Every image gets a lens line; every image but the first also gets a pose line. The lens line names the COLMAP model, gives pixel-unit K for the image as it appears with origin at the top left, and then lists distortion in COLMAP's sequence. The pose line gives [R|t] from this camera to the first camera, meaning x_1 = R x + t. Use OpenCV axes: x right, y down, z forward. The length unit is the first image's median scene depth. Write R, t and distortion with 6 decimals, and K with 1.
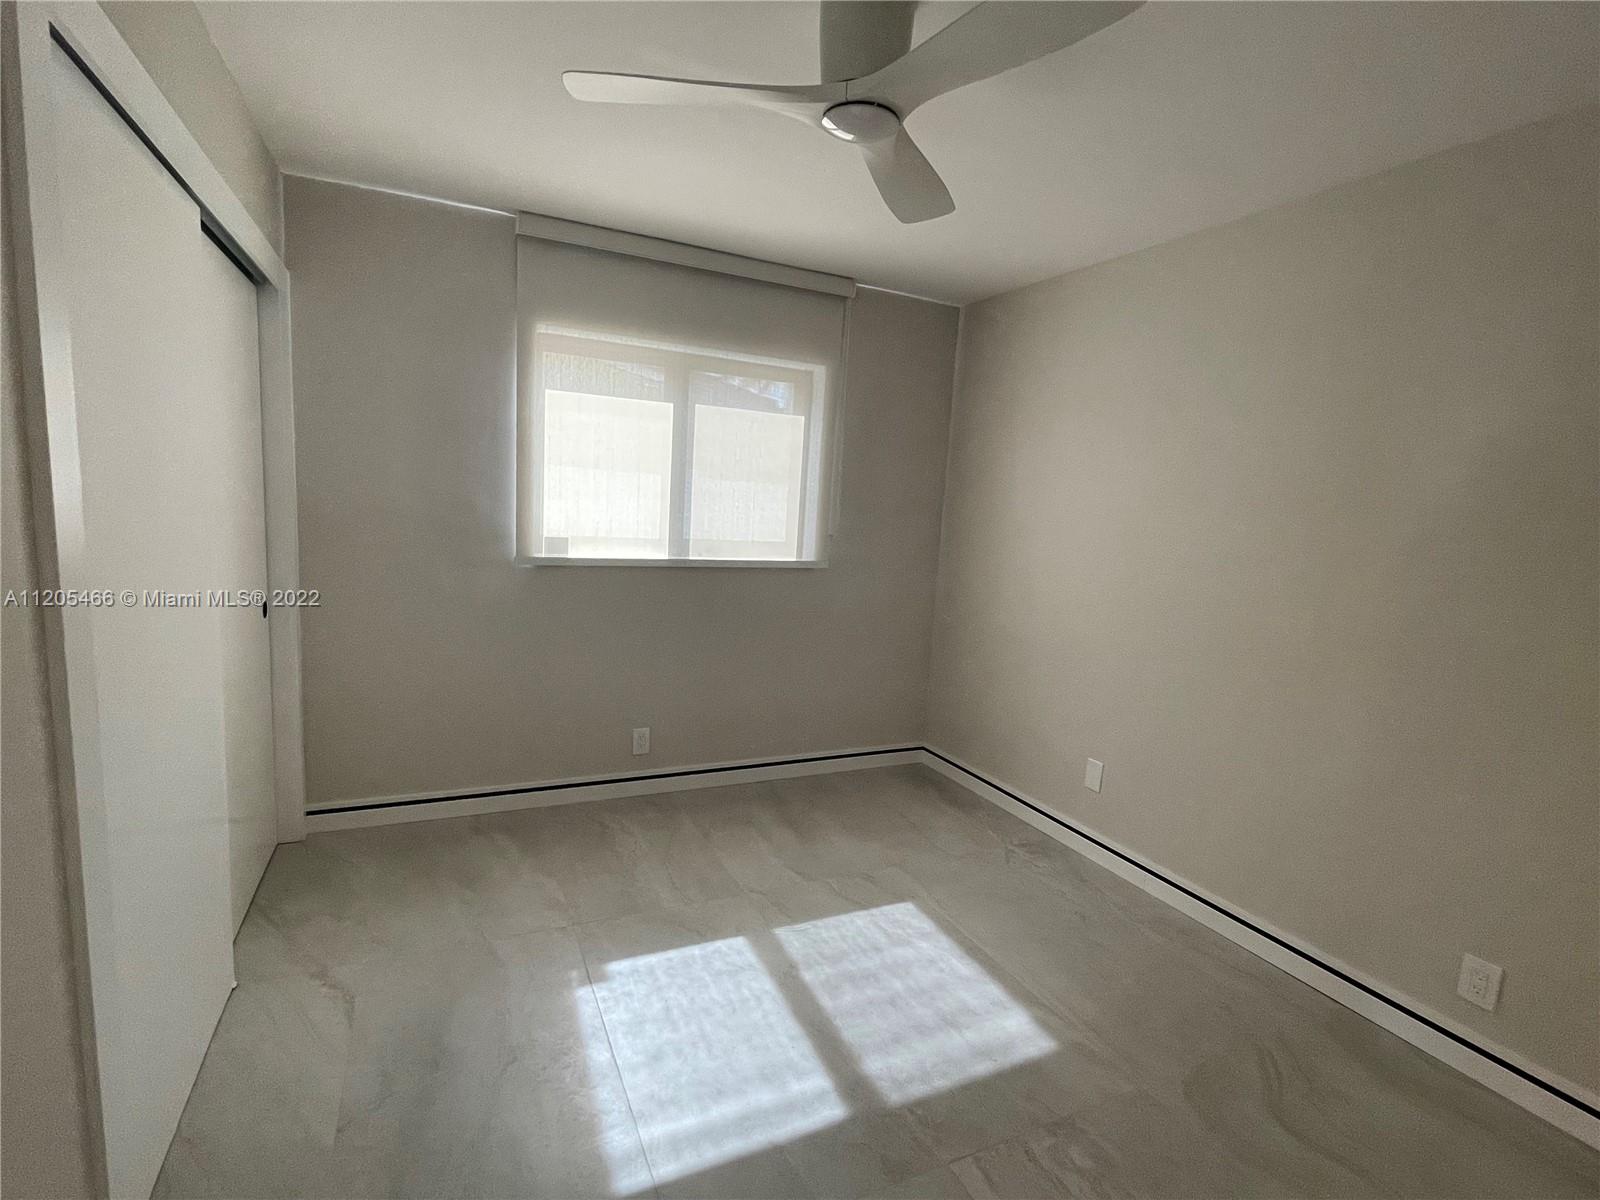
lens RADIAL K [[761.9, 0, 801.3], [0, 761.9, 600.4], [0, 0, 1]] dist [-0.000056, 0.000205]
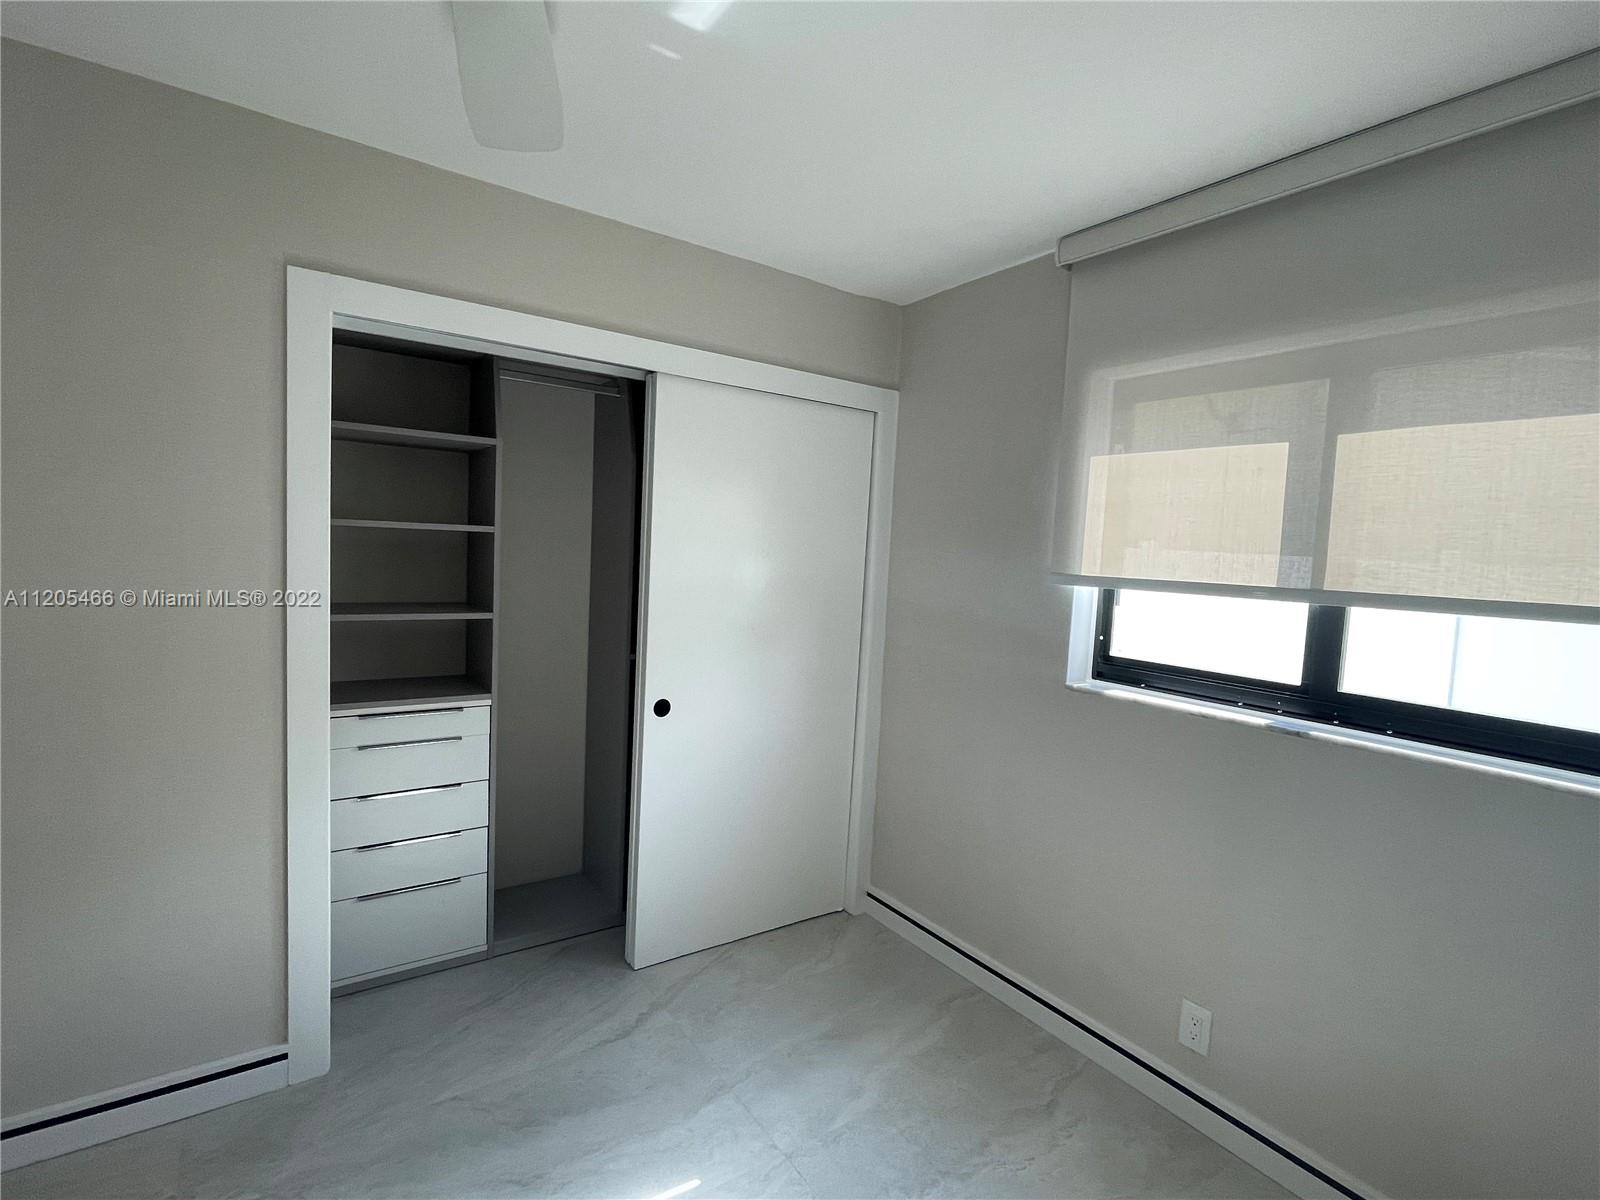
lens RADIAL K [[761.9, 0, 801.4], [0, 761.9, 601.1], [0, 0, 1]] dist [-0.000056, 0.000205]
pose [[0.158603, 0.013864, -0.987245, 0.358522], [-0.174662, 0.984526, -0.014234, -0.084213], [0.971771, 0.174692, 0.158570, 0.663911]]
